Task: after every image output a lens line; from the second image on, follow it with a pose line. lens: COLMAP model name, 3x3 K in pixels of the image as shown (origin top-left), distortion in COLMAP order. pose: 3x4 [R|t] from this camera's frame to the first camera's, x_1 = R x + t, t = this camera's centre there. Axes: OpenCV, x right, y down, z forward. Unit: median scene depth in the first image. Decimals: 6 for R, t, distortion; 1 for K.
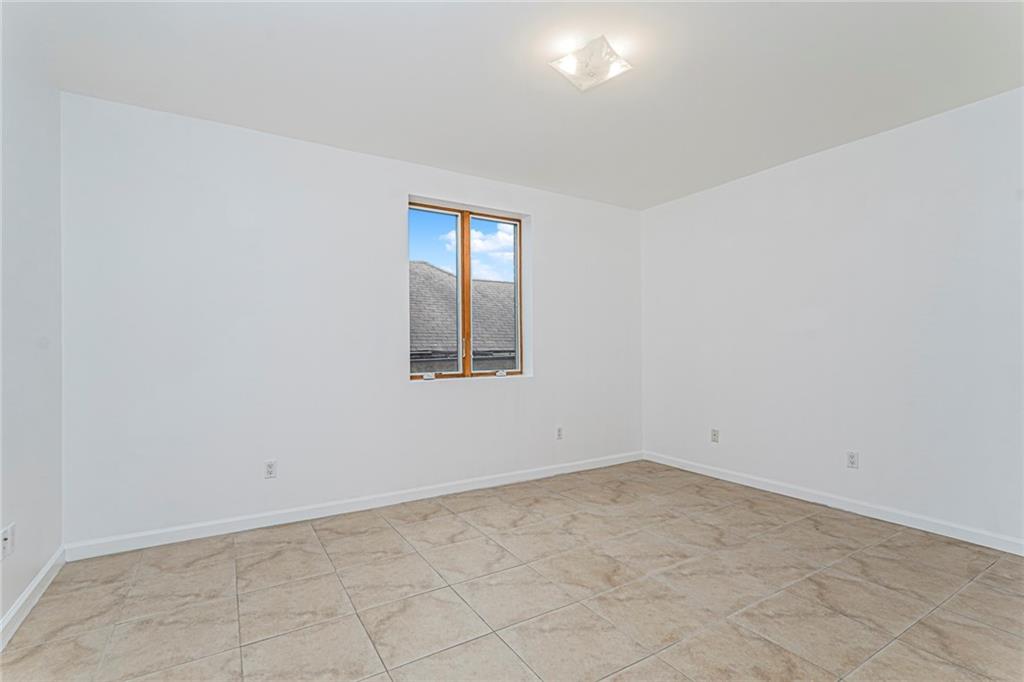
lens RADIAL K [[482.6, 0, 508.4], [0, 482.6, 345.1], [0, 0, 1]] dist [0.002257, 0.000664]
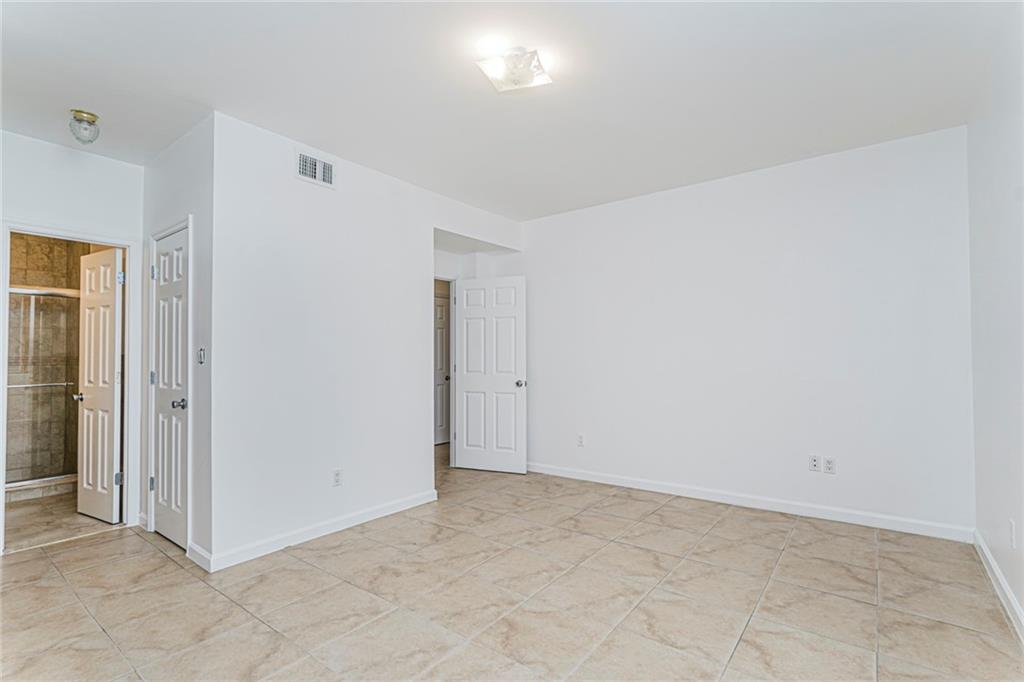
lens RADIAL K [[482.6, 0, 511.2], [0, 482.6, 345.4], [0, 0, 1]] dist [0.002257, 0.000664]
pose [[-0.934765, 0.003878, -0.355246, 0.538812], [0.015101, 0.999470, -0.028824, 0.008529], [0.354946, -0.032308, -0.934328, 1.916104]]
